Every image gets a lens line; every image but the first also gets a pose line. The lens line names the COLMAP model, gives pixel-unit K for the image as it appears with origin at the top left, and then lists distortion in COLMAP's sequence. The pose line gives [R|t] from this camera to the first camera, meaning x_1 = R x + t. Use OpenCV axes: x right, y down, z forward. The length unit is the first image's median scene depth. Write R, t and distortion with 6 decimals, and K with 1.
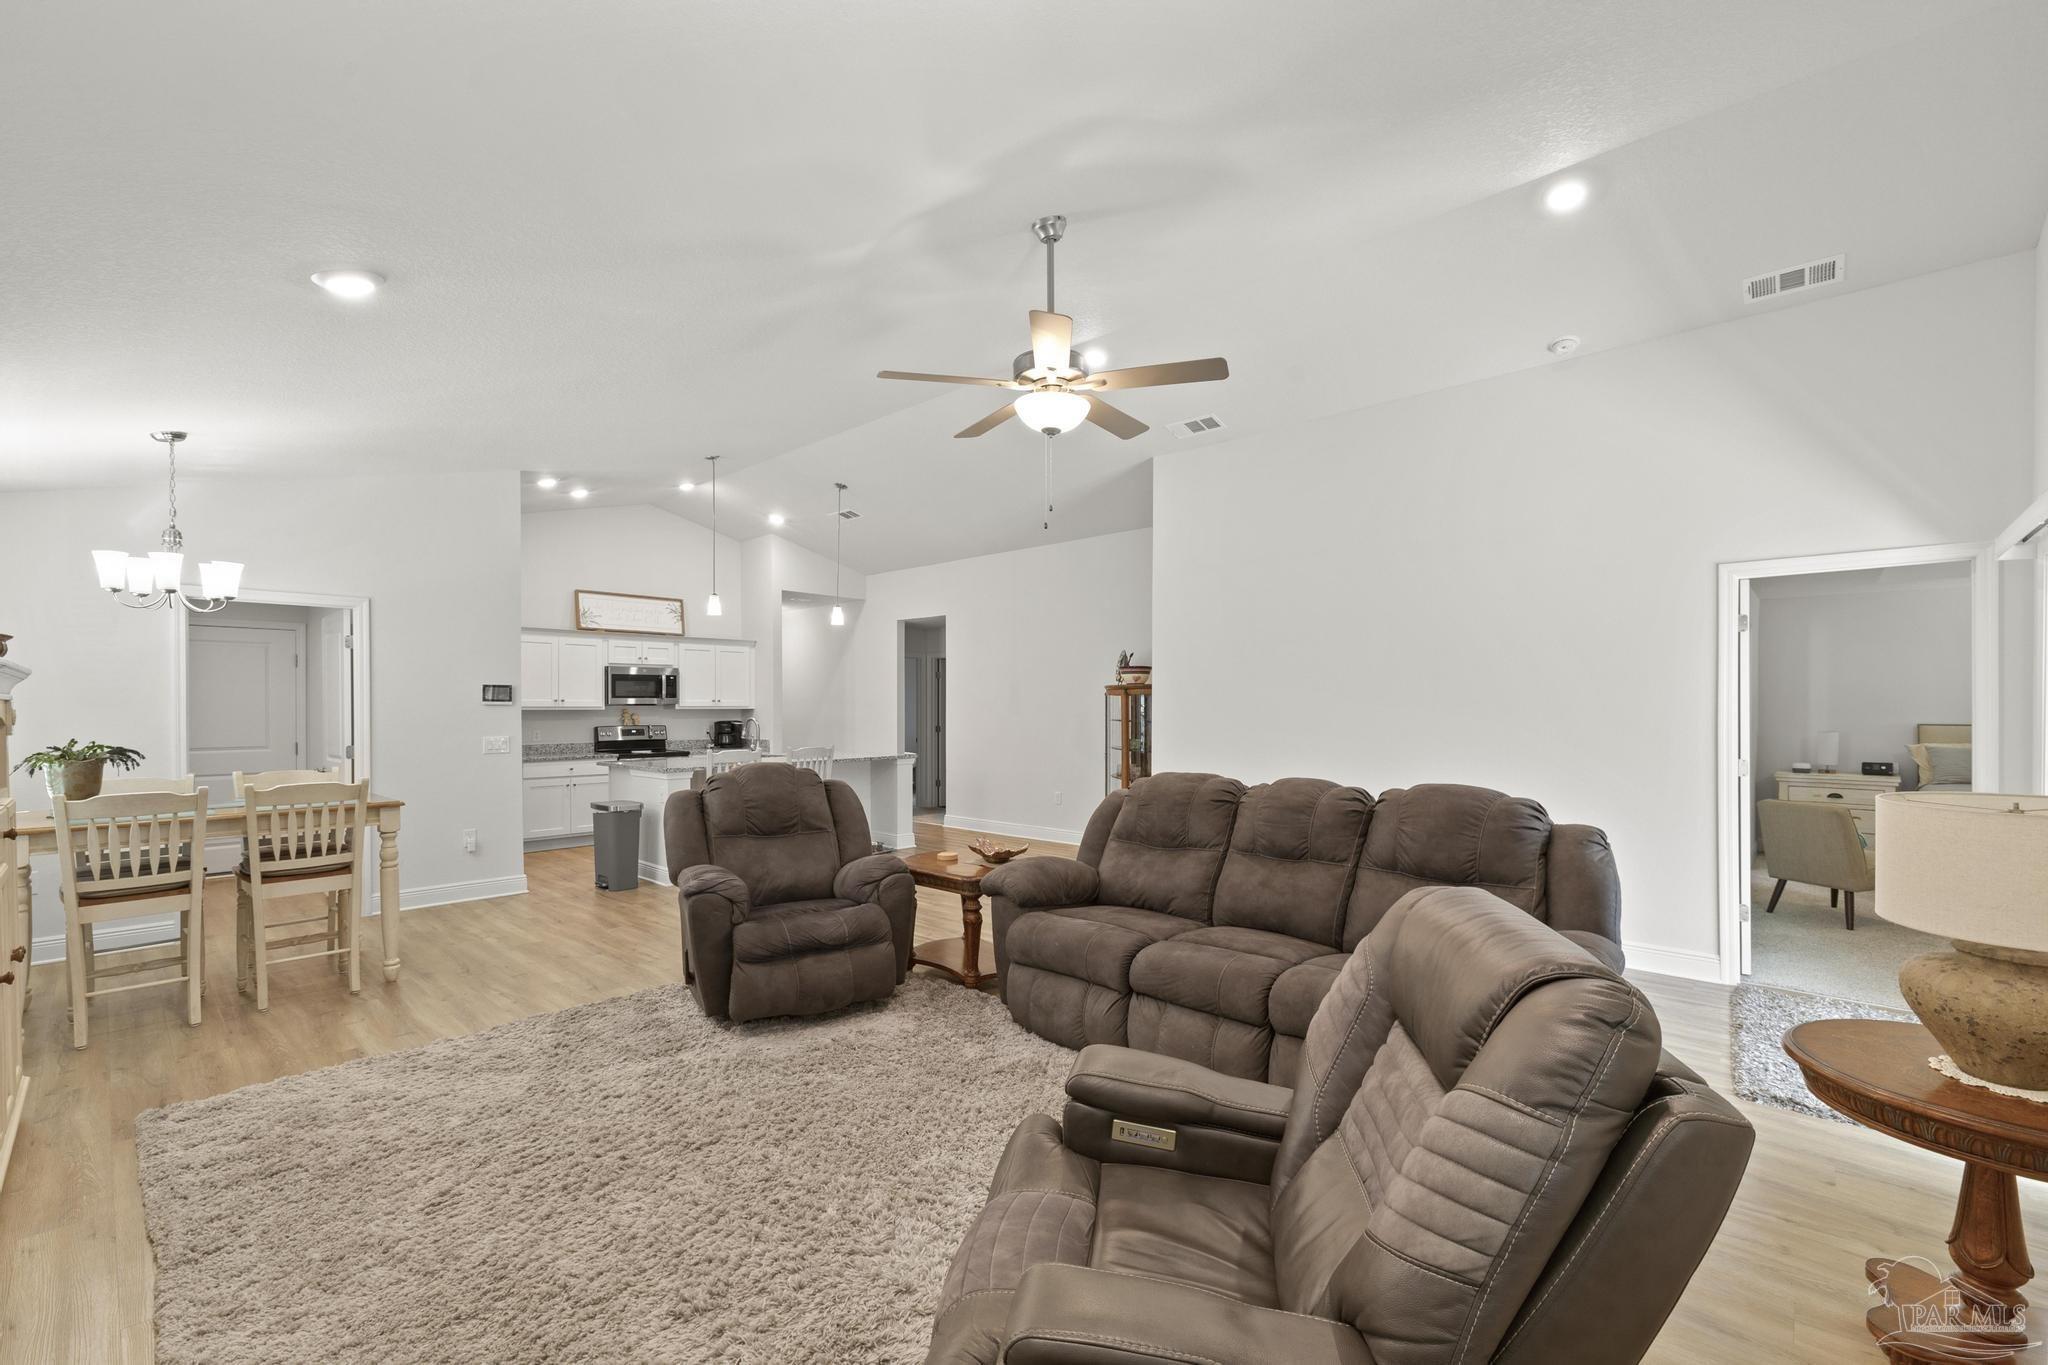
lens RADIAL K [[855.4, 0, 1024.7], [0, 855.4, 709.4], [0, 0, 1]] dist [0.001141, 0.000029]
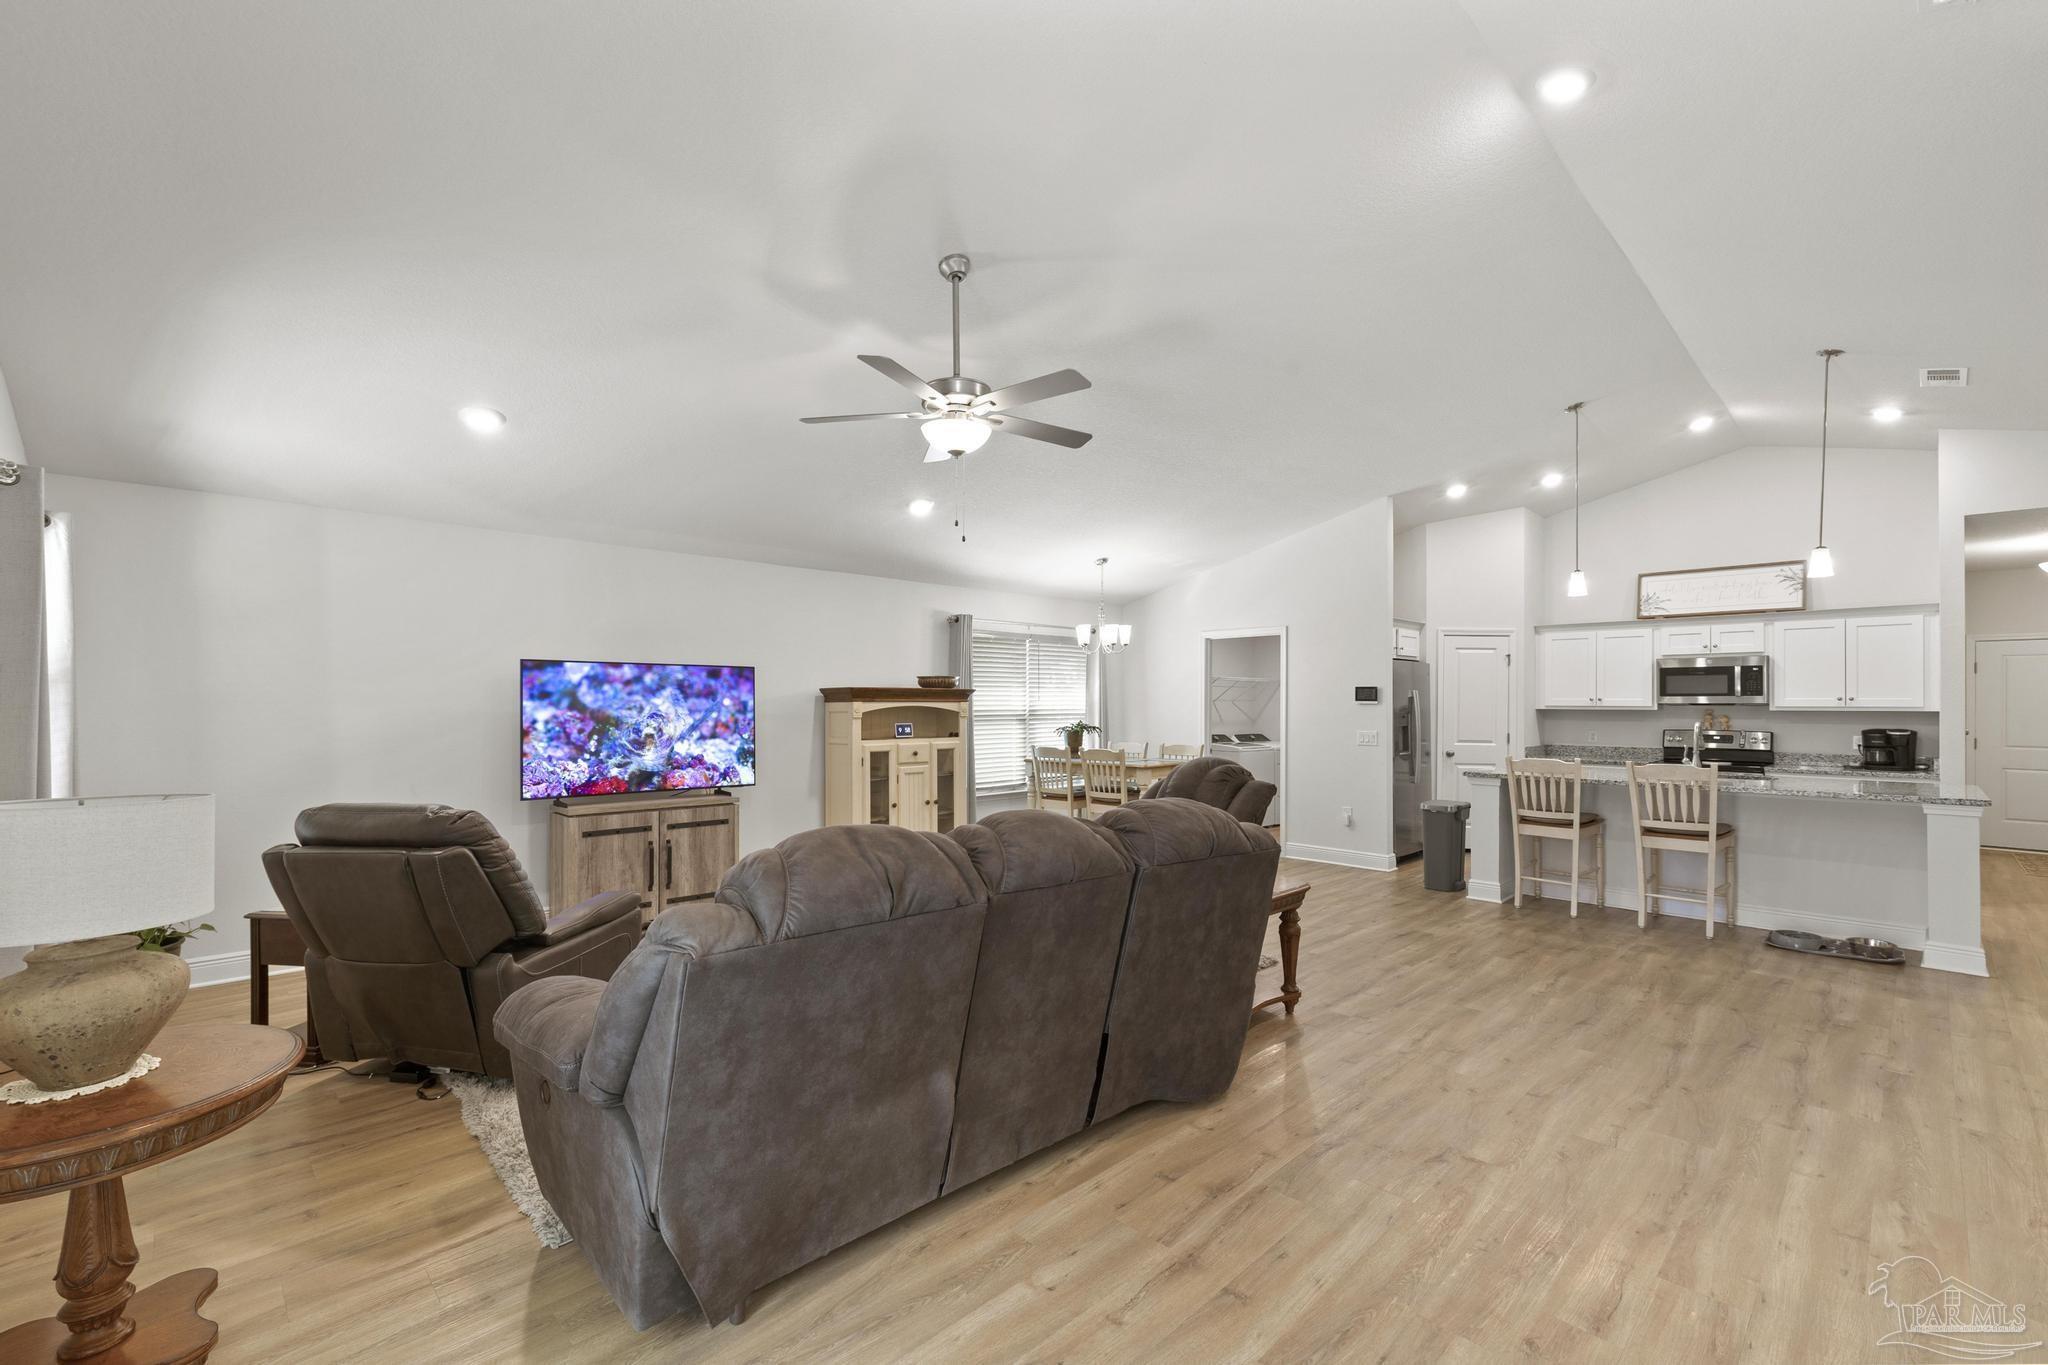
lens RADIAL K [[870.5, 0, 1024.6], [0, 870.5, 703.3], [0, 0, 1]] dist [0.009665, 0.000092]
pose [[-0.047986, 0.002297, -0.998845, 0.408863], [-0.006206, 0.999977, 0.002598, -0.004749], [0.998829, 0.006323, -0.047971, 0.407678]]
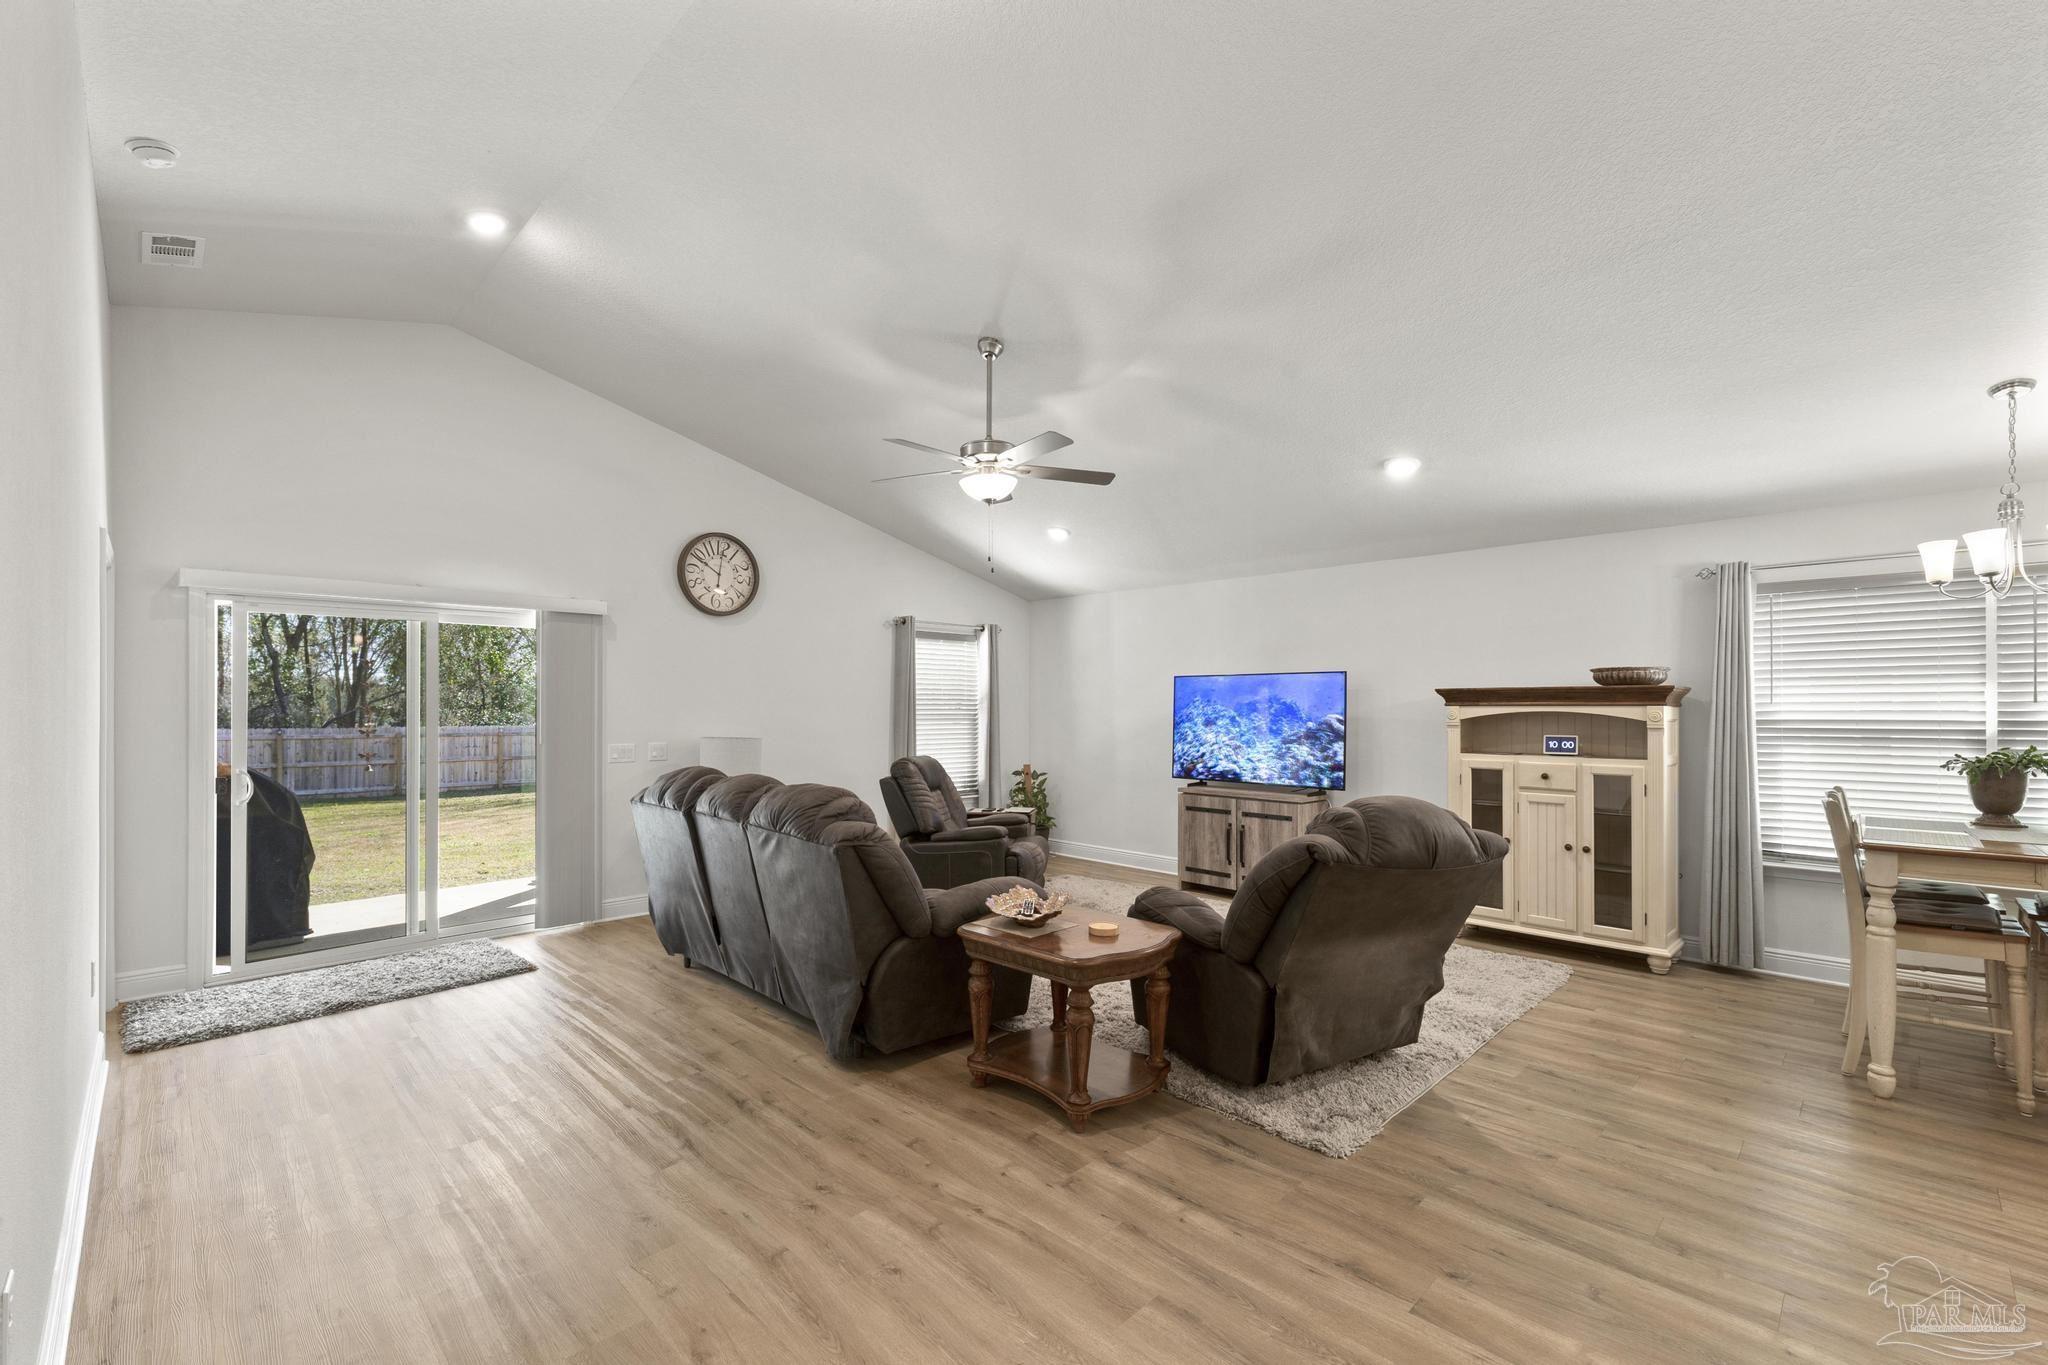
lens RADIAL K [[870.5, 0, 1024.6], [0, 870.5, 703.3], [0, 0, 1]] dist [0.009665, 0.000092]
pose [[-0.999085, 0.000714, 0.042765, -0.029077], [0.000534, 0.999991, -0.004211, -0.002879], [-0.042768, -0.004184, -0.999076, 0.838920]]
